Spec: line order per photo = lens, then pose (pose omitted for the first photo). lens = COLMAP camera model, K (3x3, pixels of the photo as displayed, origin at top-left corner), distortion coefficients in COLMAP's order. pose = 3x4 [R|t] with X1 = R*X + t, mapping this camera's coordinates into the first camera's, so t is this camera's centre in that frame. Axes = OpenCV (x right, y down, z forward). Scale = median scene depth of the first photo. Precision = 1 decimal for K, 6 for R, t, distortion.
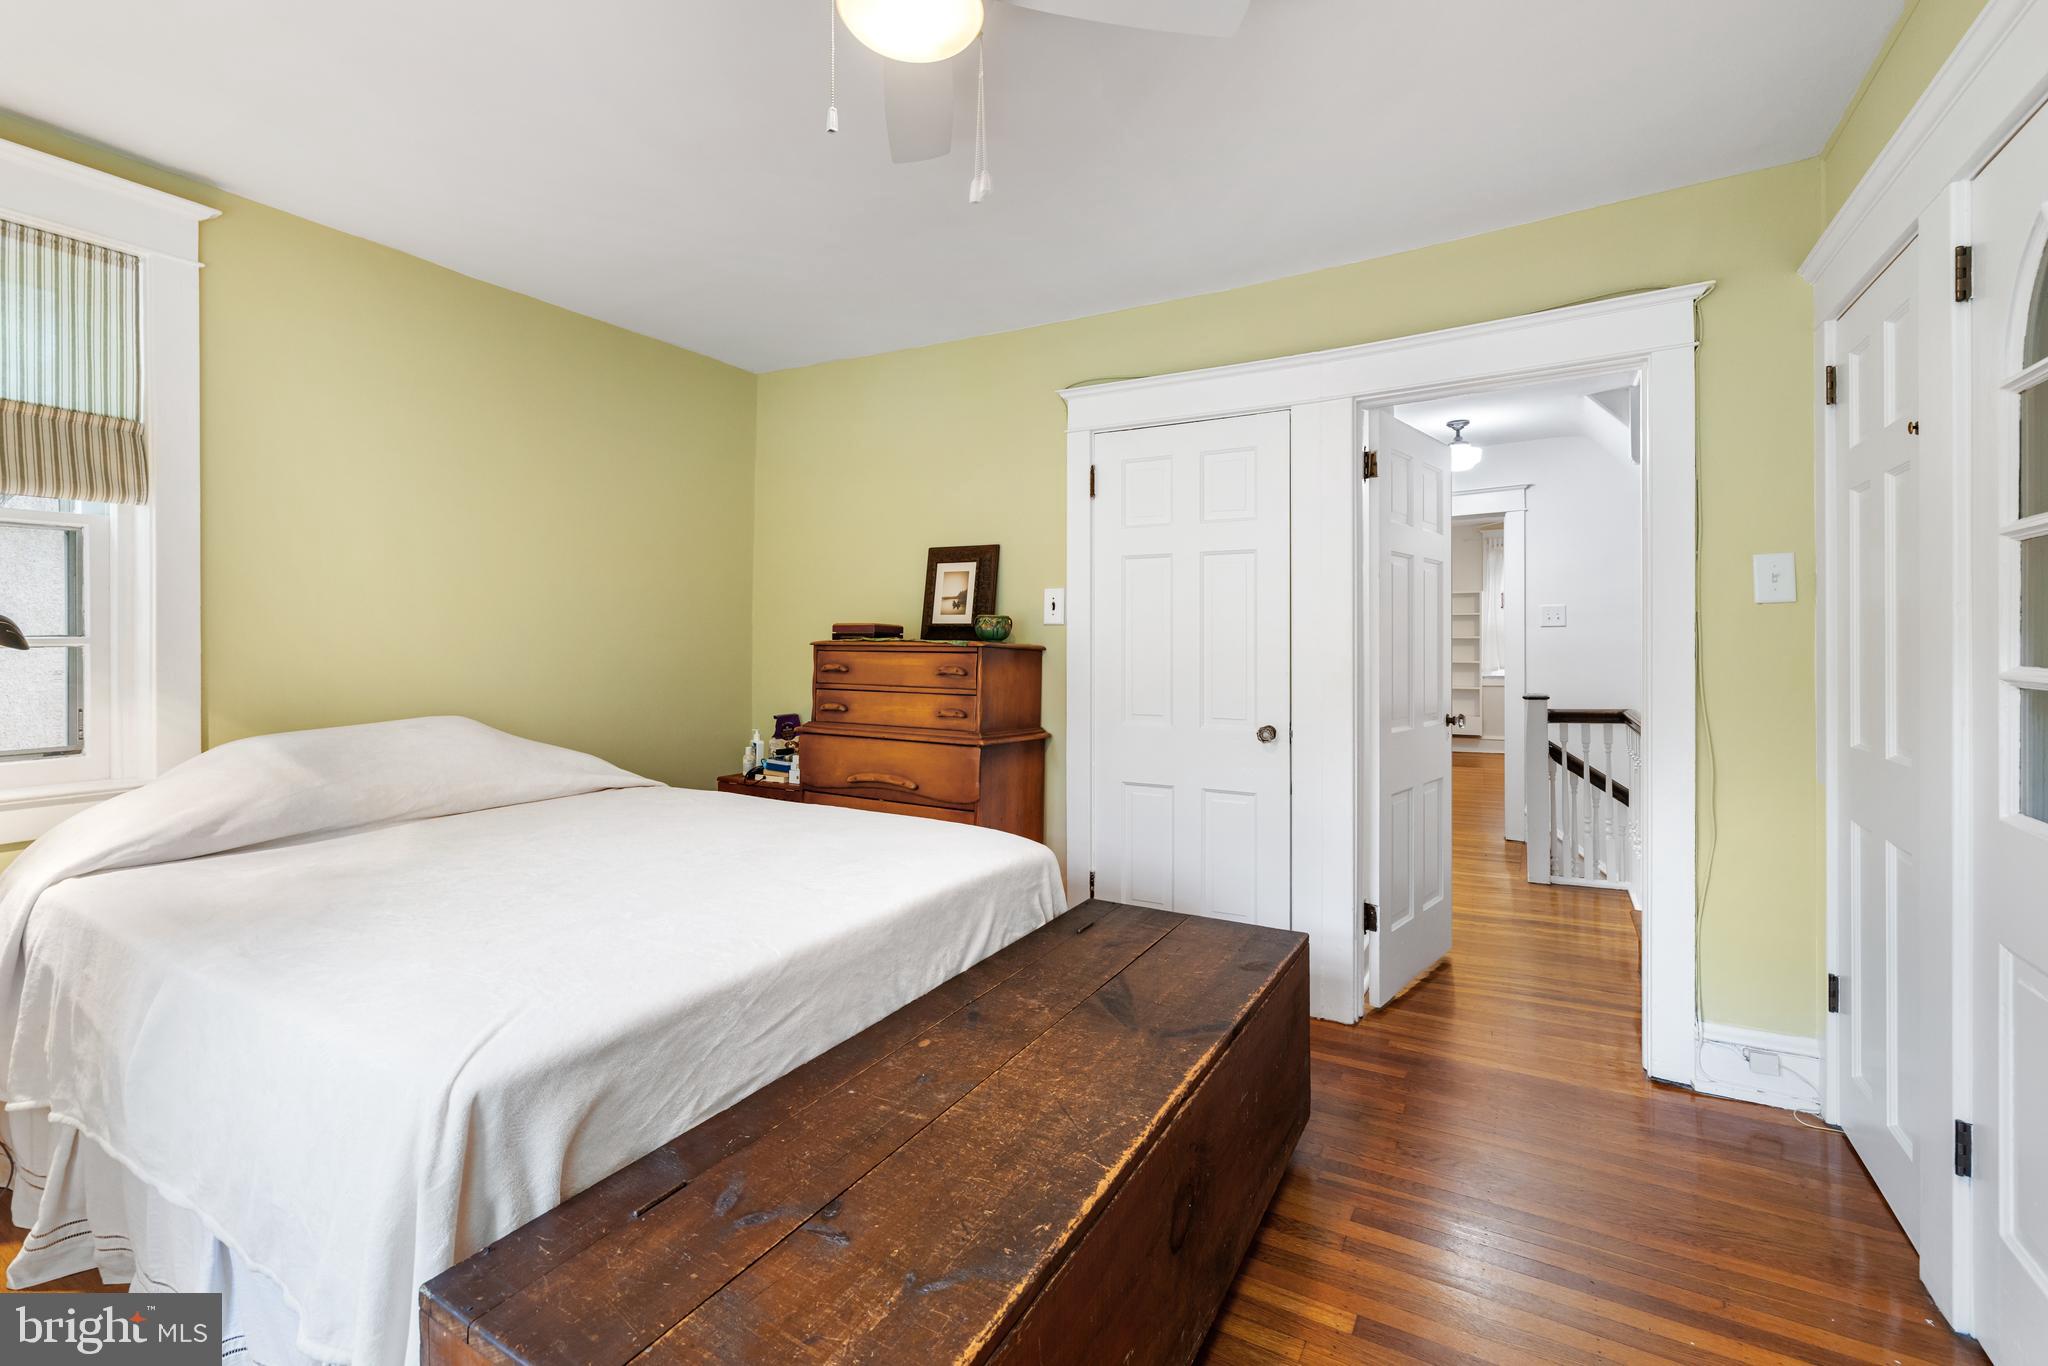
lens RADIAL K [[909.2, 0, 987.5], [0, 909.2, 642.7], [0, 0, 1]] dist [0.000868, -0.000220]
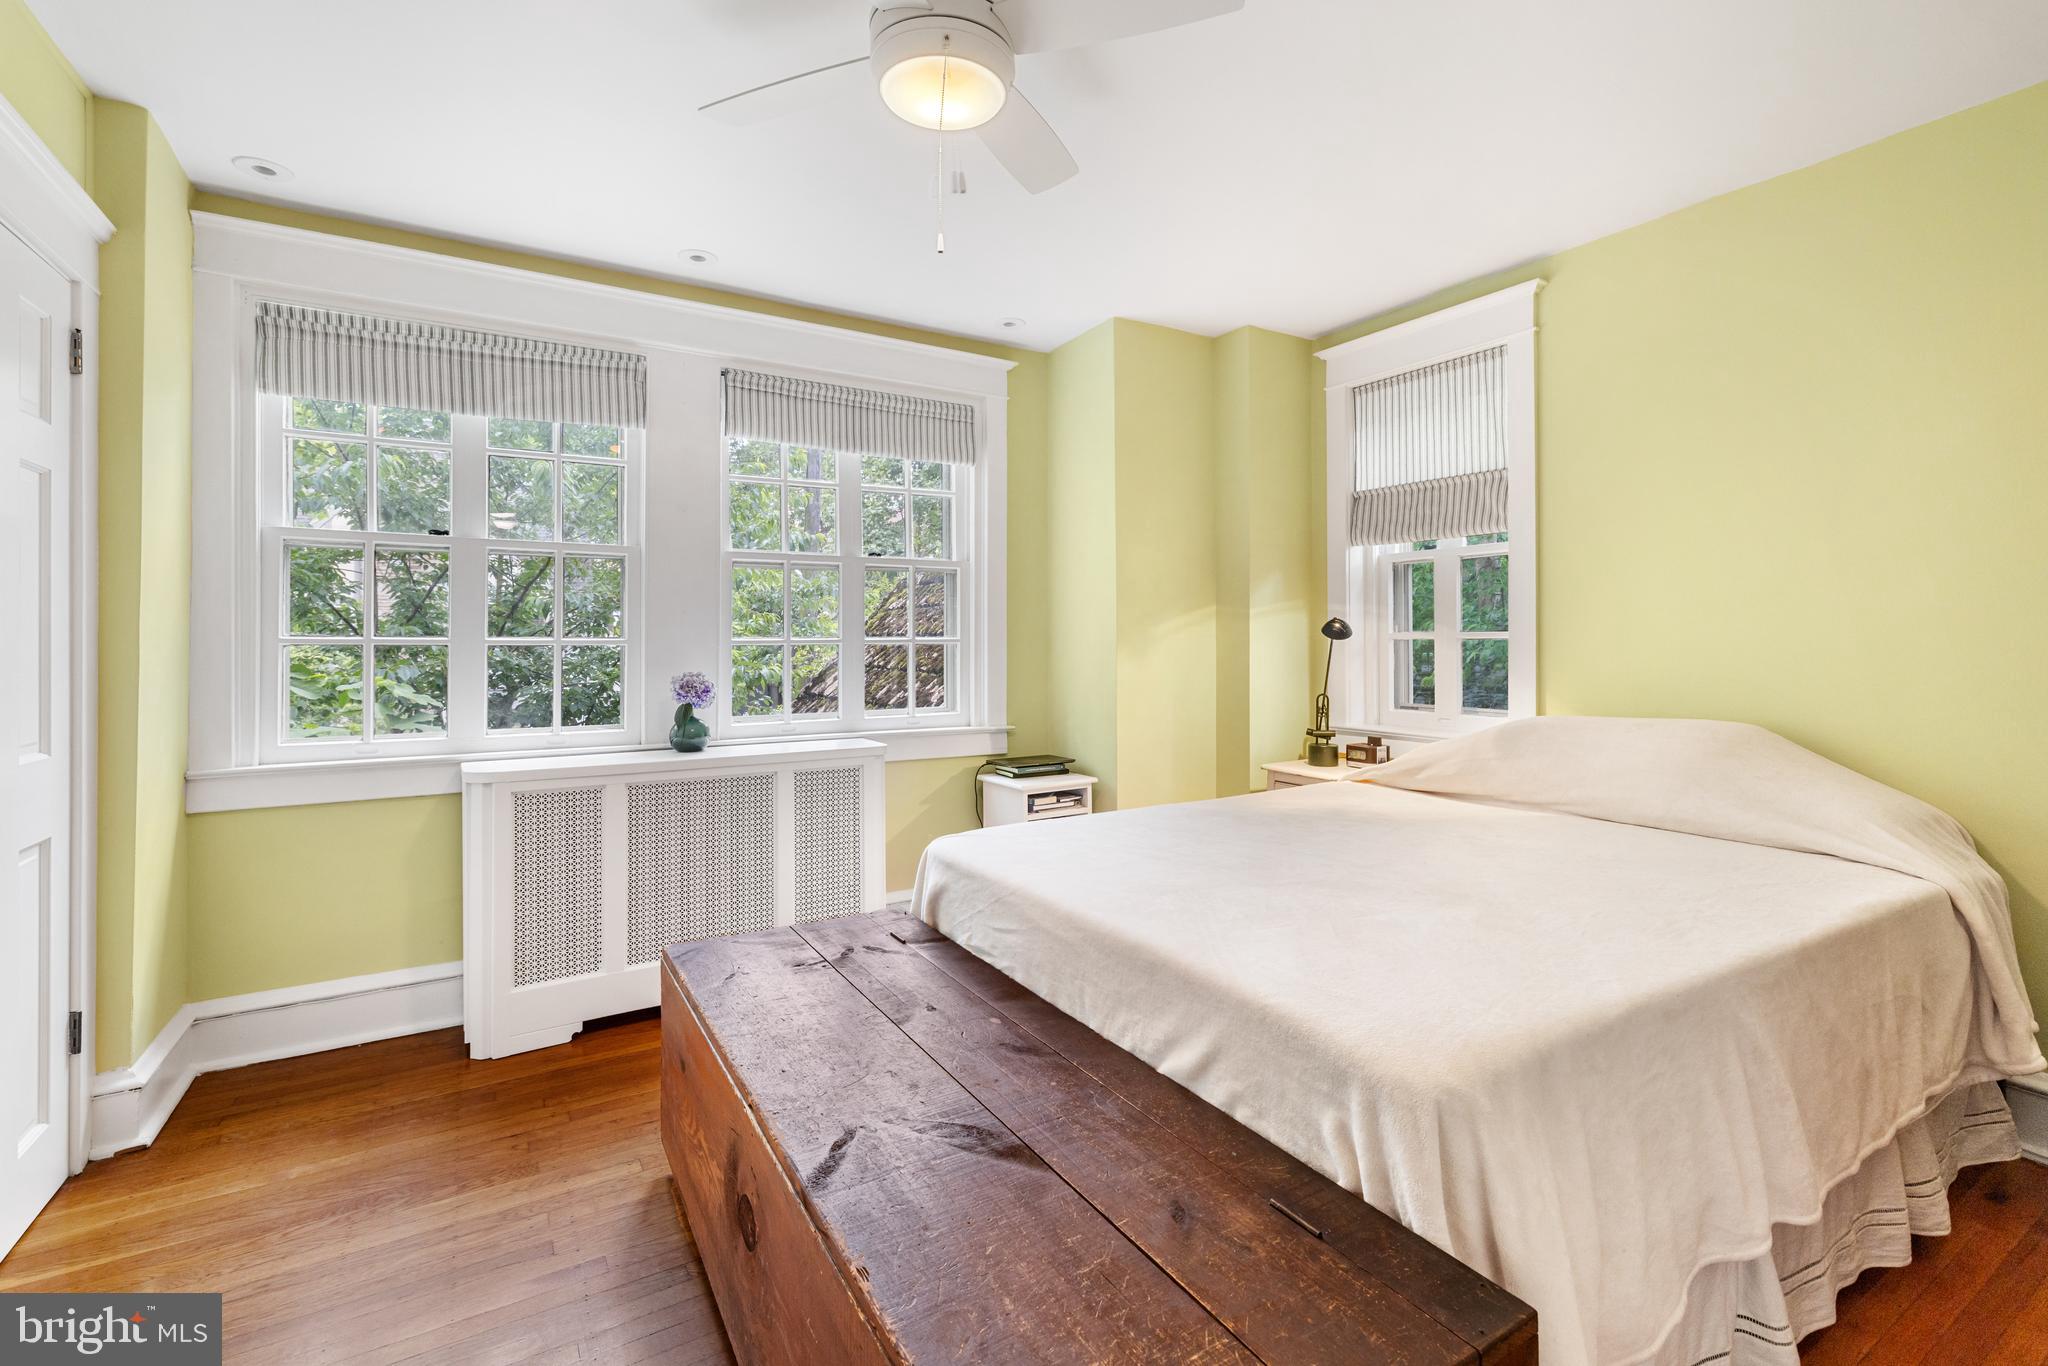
lens RADIAL K [[909.2, 0, 1022.4], [0, 909.2, 635.1], [0, 0, 1]] dist [0.000868, -0.000220]
pose [[-0.467168, -0.003235, -0.884163, 0.755458], [0.002077, 0.999987, -0.004756, 0.010081], [0.884166, -0.004059, -0.467155, 1.382119]]
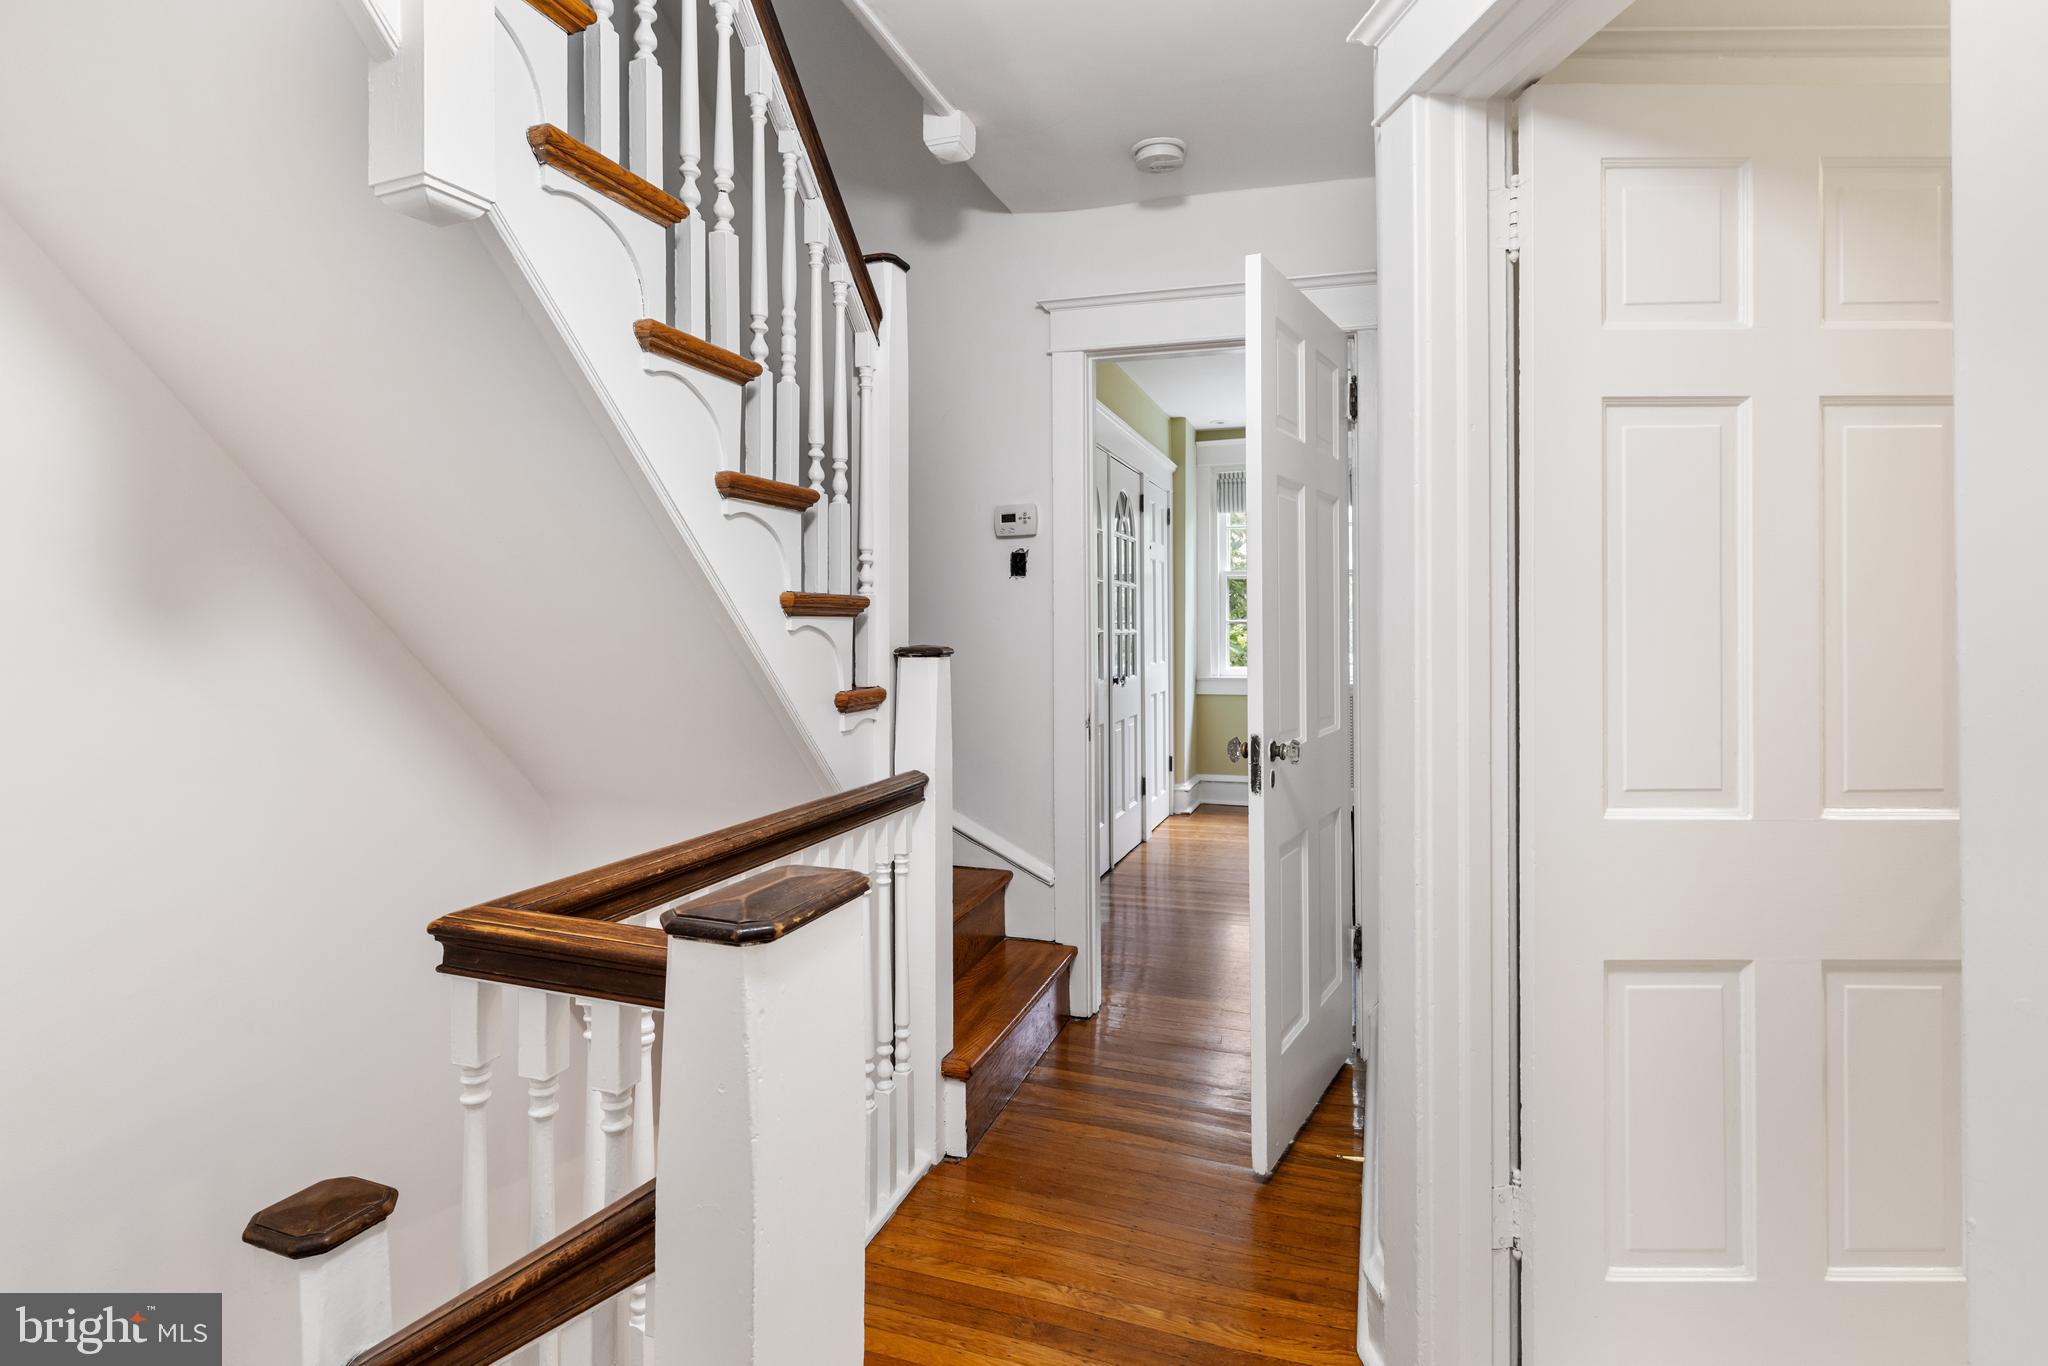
lens RADIAL K [[1001.9, 0, 1038.0], [0, 1001.9, 619.7], [0, 0, 1]] dist [0.001109, 0.000309]
pose [[-0.975399, 0.005202, -0.220386, 0.996744], [0.005638, 0.999983, -0.001345, 0.006411], [0.220375, -0.002555, -0.975412, 1.926465]]
